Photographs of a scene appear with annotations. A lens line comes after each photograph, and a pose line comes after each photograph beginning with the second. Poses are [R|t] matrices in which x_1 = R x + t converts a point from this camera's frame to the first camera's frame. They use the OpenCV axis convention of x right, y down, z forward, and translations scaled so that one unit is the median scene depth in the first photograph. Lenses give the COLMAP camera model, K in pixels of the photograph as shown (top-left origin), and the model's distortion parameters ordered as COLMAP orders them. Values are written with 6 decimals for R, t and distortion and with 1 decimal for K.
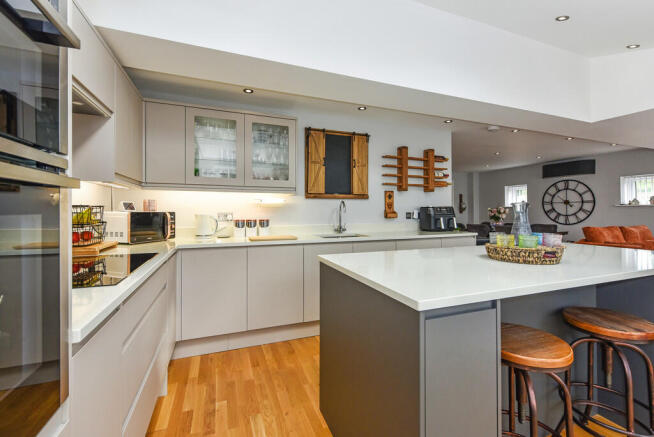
lens RADIAL K [[273.1, 0, 328.3], [0, 273.1, 213.0], [0, 0, 1]] dist [0.002281, 0.000102]
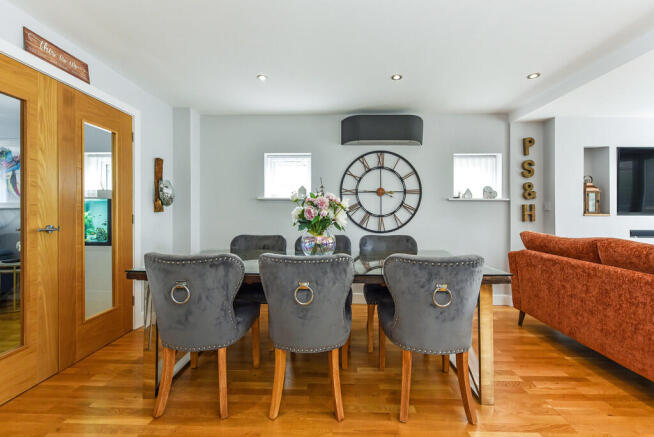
lens RADIAL K [[273.1, 0, 328.0], [0, 273.1, 217.5], [0, 0, 1]] dist [0.002281, 0.000102]
pose [[0.375087, -0.001402, 0.926989, 0.322653], [0.006500, 0.999978, -0.001118, 0.011775], [-0.926967, 0.006445, 0.375088, 0.885073]]
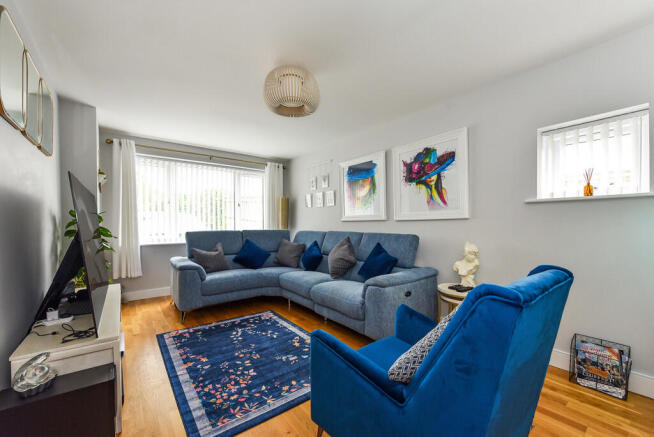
lens RADIAL K [[264.9, 0, 330.8], [0, 264.9, 223.2], [0, 0, 1]] dist [-0.000388, -0.000432]
pose [[0.956941, 0.006056, 0.290219, 0.444553], [-0.000458, 0.999813, -0.019353, 0.008690], [-0.290282, 0.018387, 0.956765, 0.970603]]
